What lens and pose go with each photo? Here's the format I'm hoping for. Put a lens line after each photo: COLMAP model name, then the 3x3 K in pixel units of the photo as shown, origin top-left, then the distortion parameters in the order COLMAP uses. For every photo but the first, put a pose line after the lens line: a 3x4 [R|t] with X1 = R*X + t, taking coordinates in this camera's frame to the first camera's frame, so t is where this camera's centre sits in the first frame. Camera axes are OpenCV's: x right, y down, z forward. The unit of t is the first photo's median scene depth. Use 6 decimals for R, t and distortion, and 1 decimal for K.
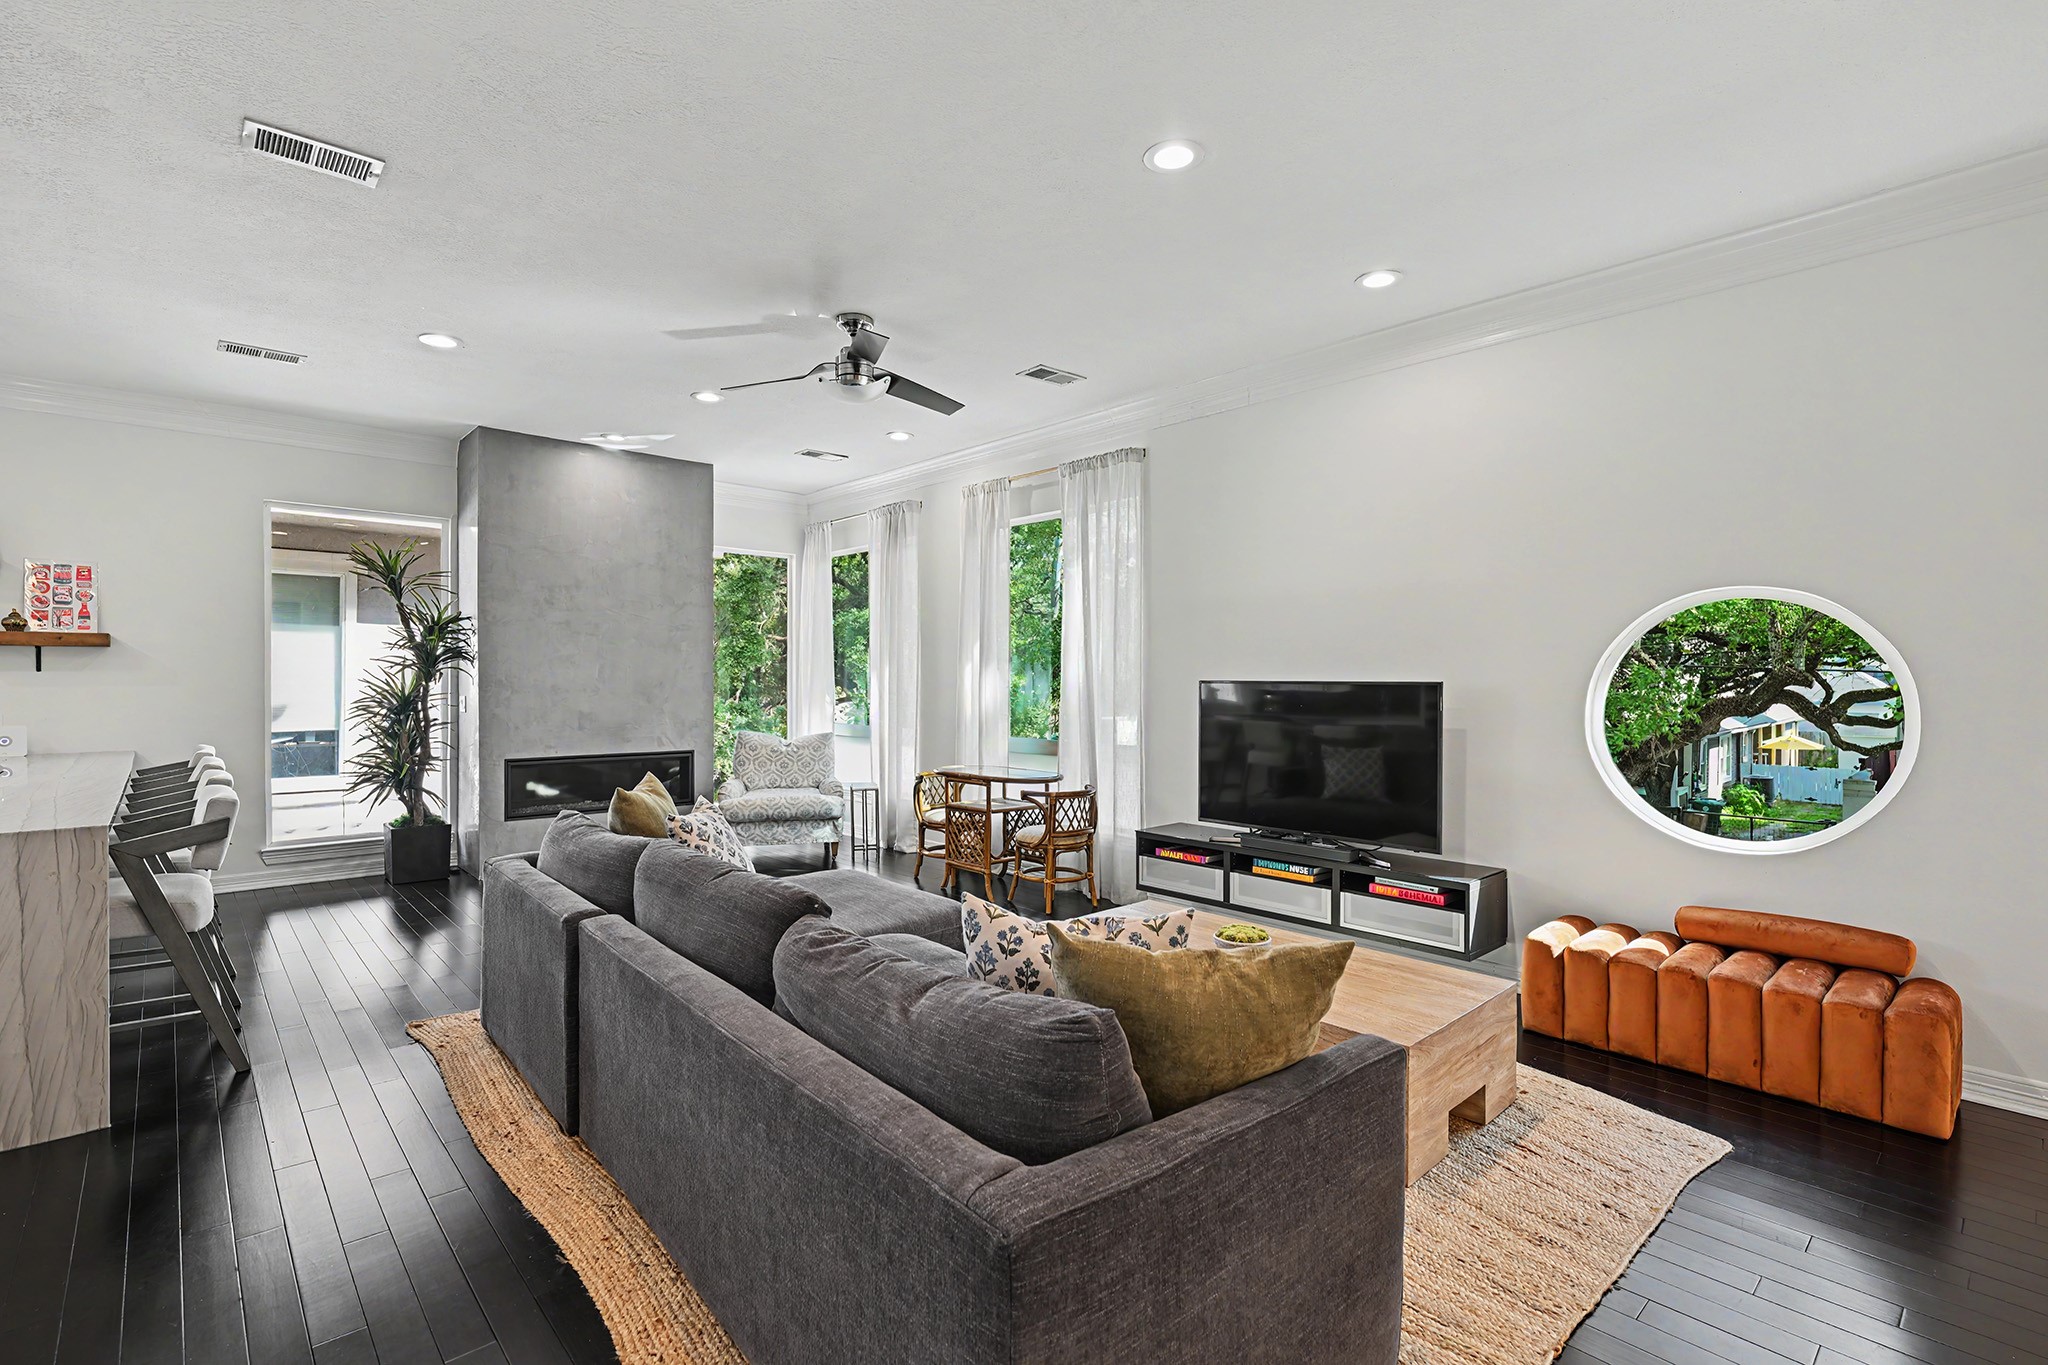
lens RADIAL K [[946.2, 0, 1017.7], [0, 946.2, 685.3], [0, 0, 1]] dist [-0.001593, -0.000298]
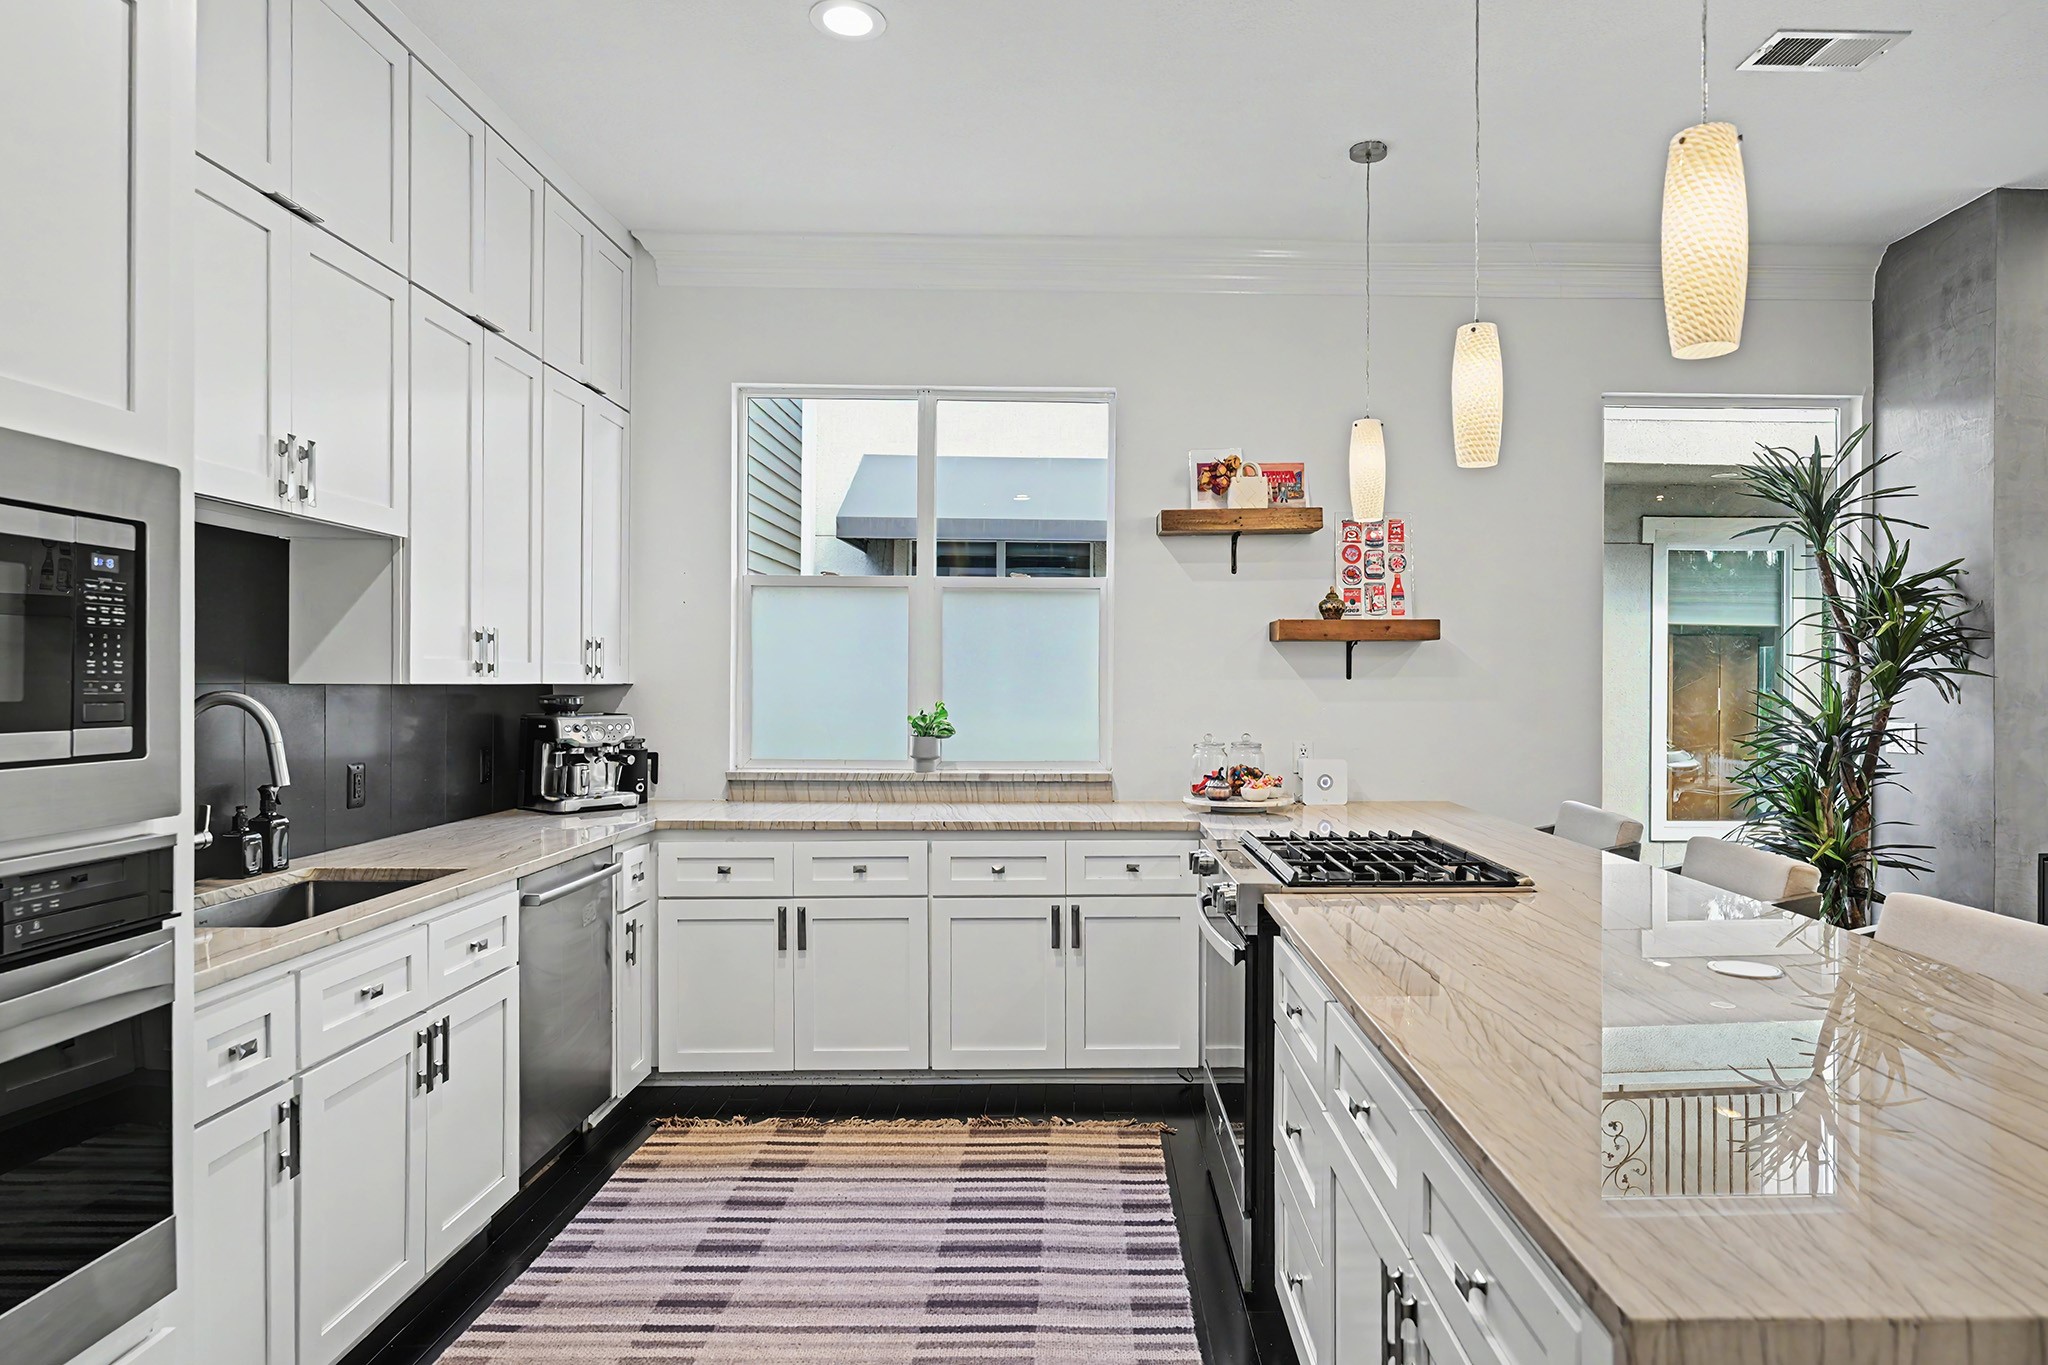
lens RADIAL K [[1181.6, 0, 1024.0], [0, 1181.6, 682.5], [0, 0, 1]] dist [-0.001854, -0.000165]
pose [[0.710586, -0.004065, -0.703598, -0.523846], [-0.004729, 0.999933, -0.010553, -0.002373], [0.703594, 0.010827, 0.710519, 0.207939]]
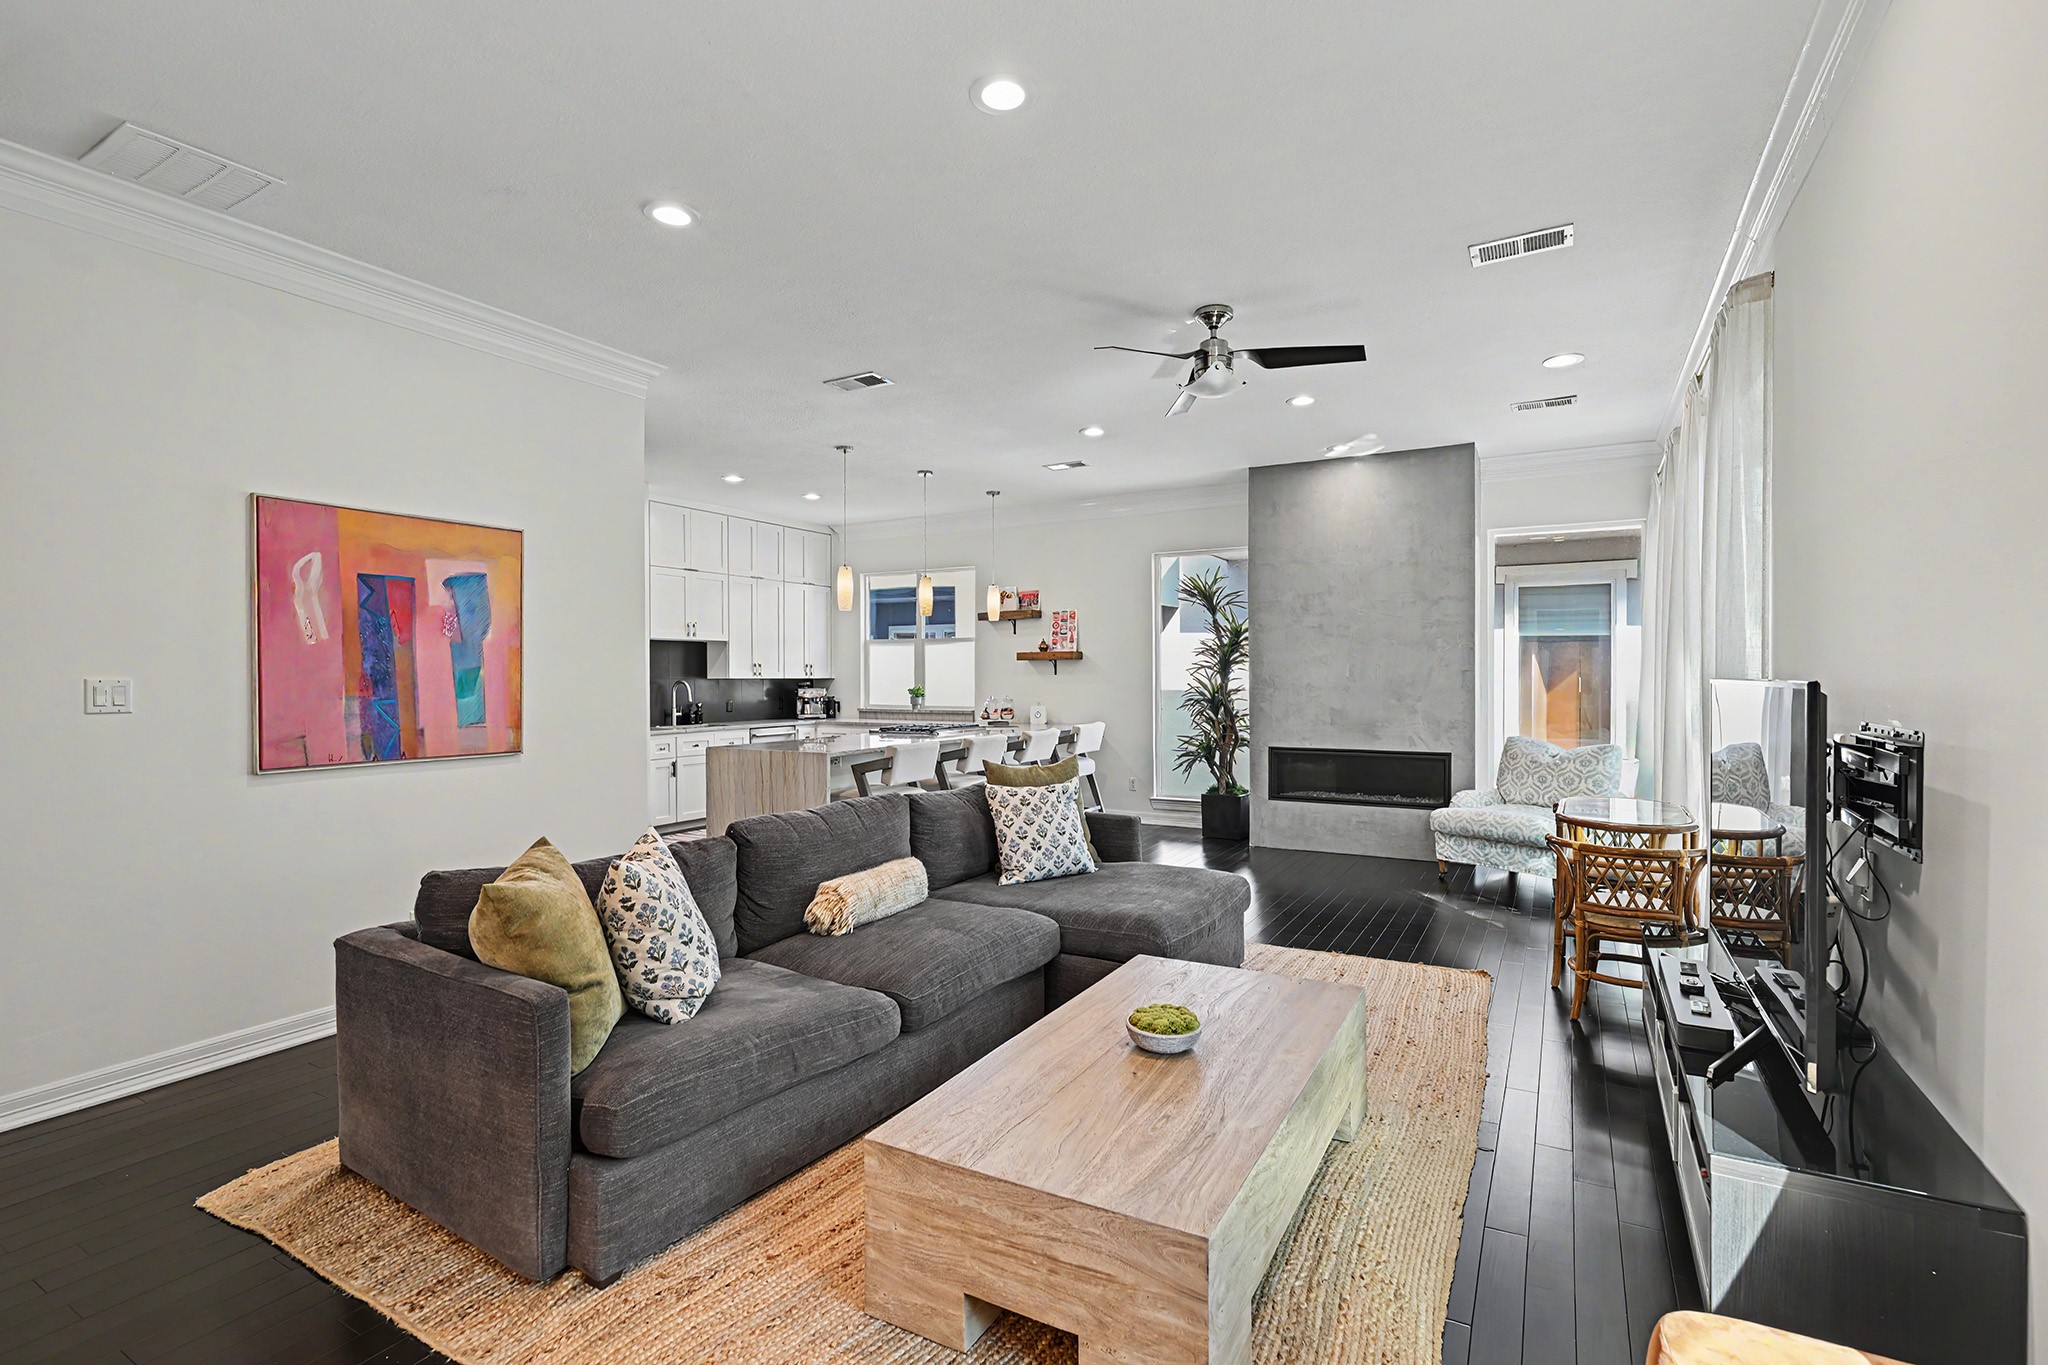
lens RADIAL K [[946.2, 0, 1017.7], [0, 946.2, 685.3], [0, 0, 1]] dist [-0.001593, -0.000298]
pose [[0.298361, 0.003112, -0.954448, 0.492342], [-0.002750, 0.999993, 0.002401, 0.000305], [0.954449, 0.001909, 0.298368, 0.361338]]
